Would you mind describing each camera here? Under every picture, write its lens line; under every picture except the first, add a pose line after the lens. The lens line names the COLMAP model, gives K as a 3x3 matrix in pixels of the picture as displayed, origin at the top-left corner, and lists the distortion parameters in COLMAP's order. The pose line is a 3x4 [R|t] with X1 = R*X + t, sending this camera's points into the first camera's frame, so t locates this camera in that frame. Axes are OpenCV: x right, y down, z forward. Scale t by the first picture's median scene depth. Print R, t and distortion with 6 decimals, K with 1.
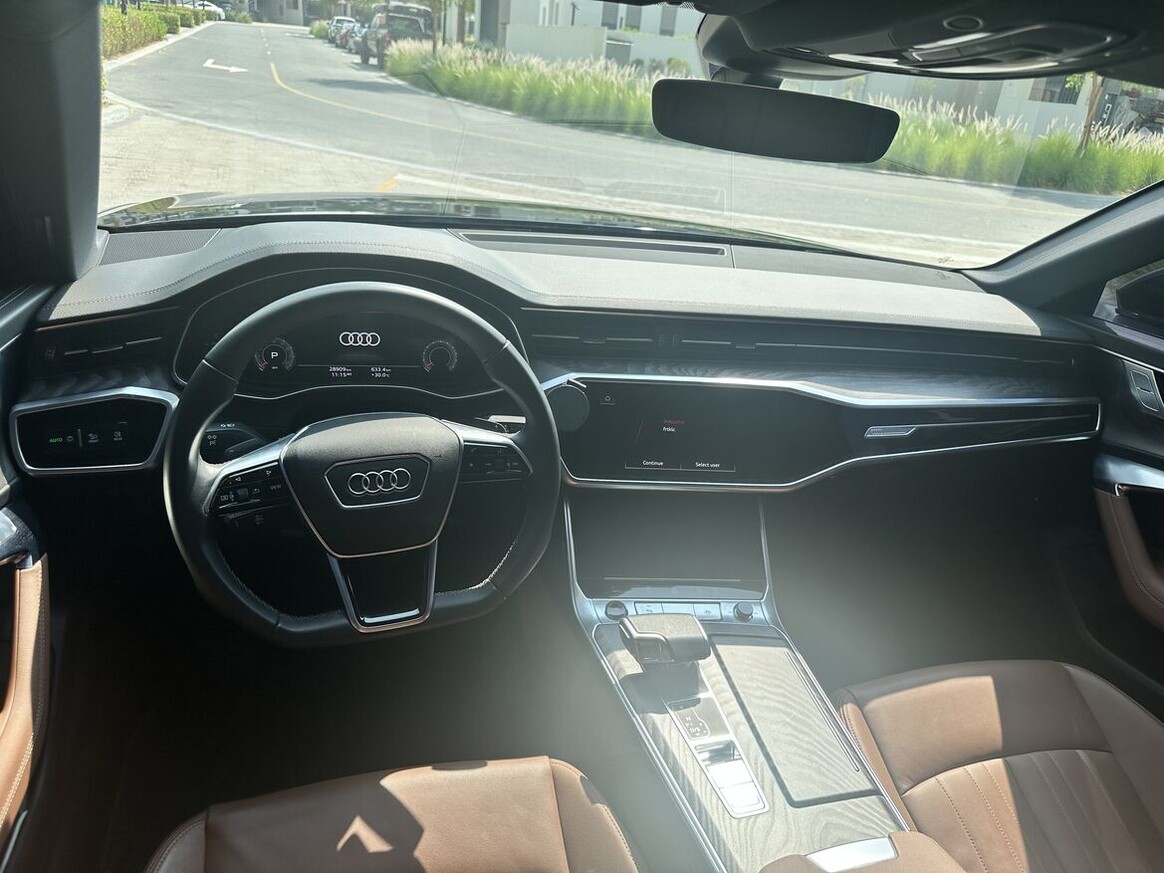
lens RADIAL K [[827.3, 0, 595.3], [0, 827.3, 452.4], [0, 0, 1]] dist [0.025630, -0.042524]
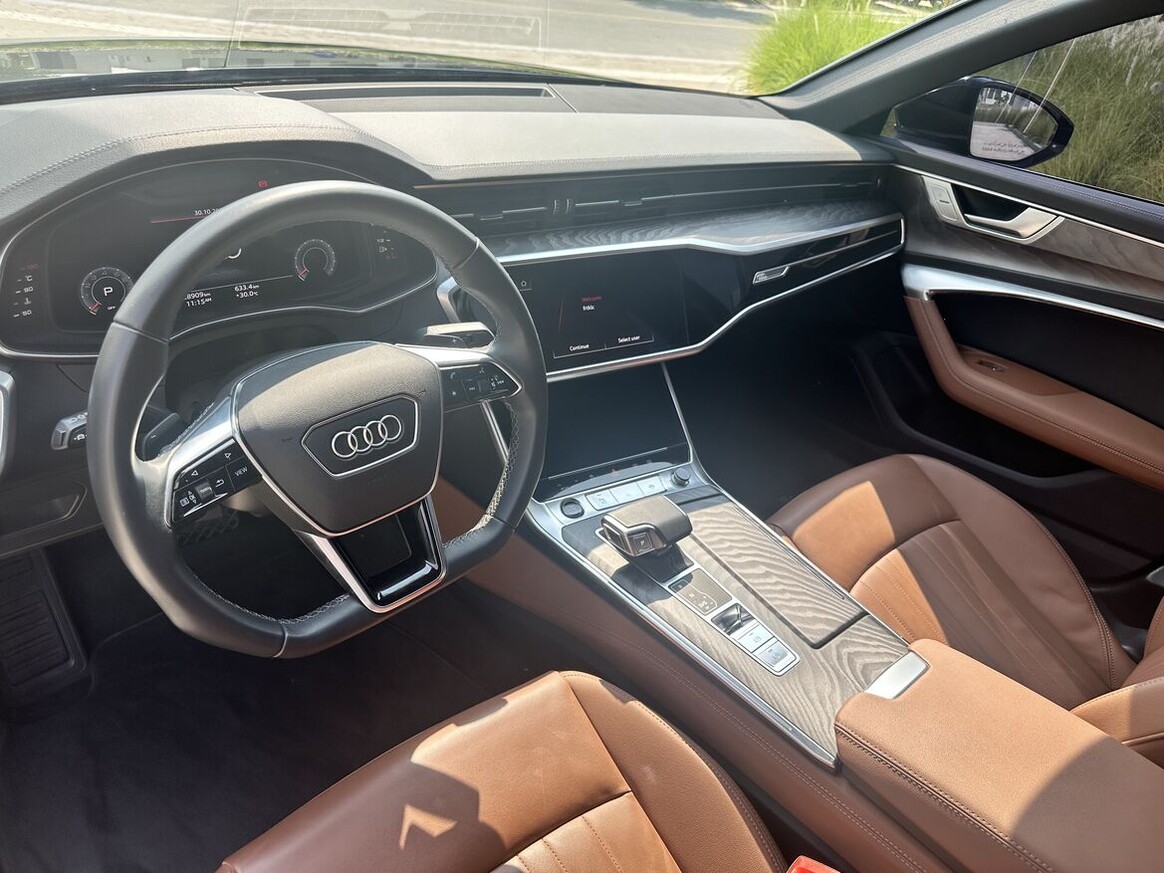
lens RADIAL K [[827.3, 0, 582.1], [0, 827.3, 443.8], [0, 0, 1]] dist [0.025630, -0.042524]
pose [[0.912091, -0.213471, 0.350028, -0.282279], [0.146461, 0.967071, 0.208142, -0.075585], [-0.382934, -0.138579, 0.913322, 0.141779]]
